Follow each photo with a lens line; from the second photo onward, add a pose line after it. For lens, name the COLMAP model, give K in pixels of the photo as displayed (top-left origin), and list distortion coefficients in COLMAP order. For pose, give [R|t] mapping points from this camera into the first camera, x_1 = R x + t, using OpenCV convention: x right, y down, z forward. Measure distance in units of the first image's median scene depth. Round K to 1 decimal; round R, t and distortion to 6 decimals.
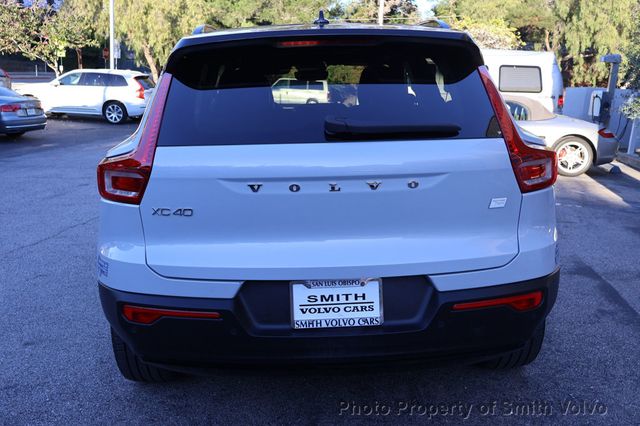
lens RADIAL K [[594.4, 0, 320.0], [0, 594.4, 213.0], [0, 0, 1]] dist [0.013349, 0.017078]
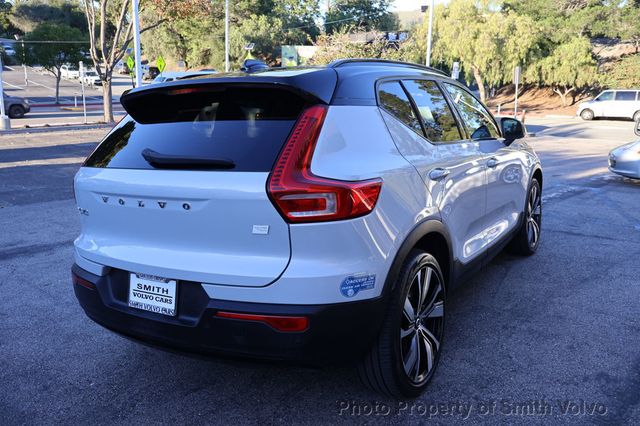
lens RADIAL K [[539.4, 0, 320.0], [0, 539.4, 213.0], [0, 0, 1]] dist [0.009877, 0.008489]
pose [[0.823748, 0.091017, -0.559603, 0.962183], [-0.094443, 0.995268, 0.022854, -0.082574], [0.559035, 0.034024, 0.828446, 0.220019]]
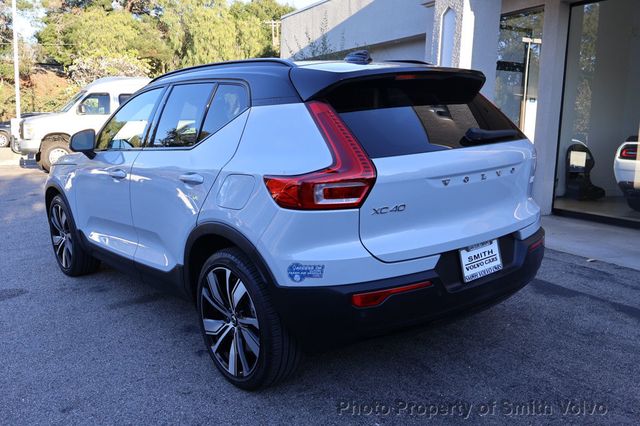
lens RADIAL K [[594.6, 0, 320.0], [0, 594.6, 213.0], [0, 0, 1]] dist [0.020263, 0.004451]
pose [[0.789539, -0.125466, 0.600738, -1.101359], [0.153504, 0.988137, 0.004629, -0.022584], [-0.594193, 0.088561, 0.799432, 0.083055]]
